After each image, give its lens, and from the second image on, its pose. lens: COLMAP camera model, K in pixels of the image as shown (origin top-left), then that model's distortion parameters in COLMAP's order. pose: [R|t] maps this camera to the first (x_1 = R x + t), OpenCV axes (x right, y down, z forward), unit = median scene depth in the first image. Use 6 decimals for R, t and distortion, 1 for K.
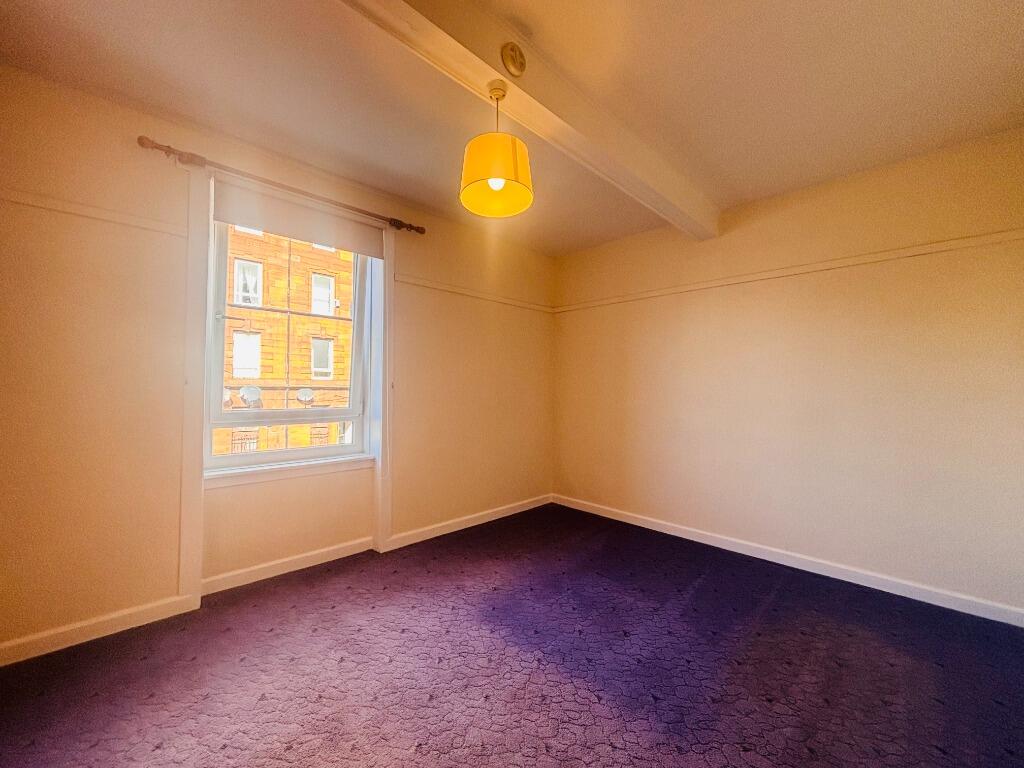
lens RADIAL K [[418.9, 0, 516.5], [0, 418.9, 379.1], [0, 0, 1]] dist [0.010616, 0.000023]
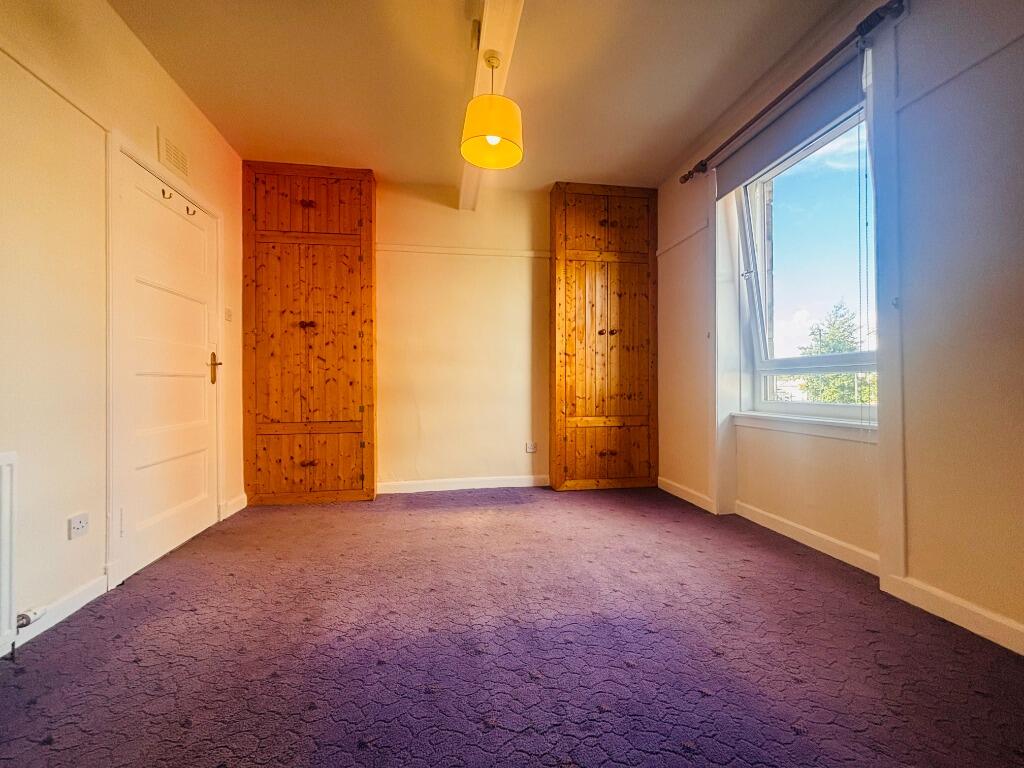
lens RADIAL K [[418.9, 0, 516.5], [0, 418.9, 379.1], [0, 0, 1]] dist [0.010616, 0.000023]
pose [[-0.571425, -0.010433, -0.820588, 0.519220], [0.029274, 0.999024, -0.033087, 0.124139], [0.820132, -0.042929, -0.570562, 1.001513]]
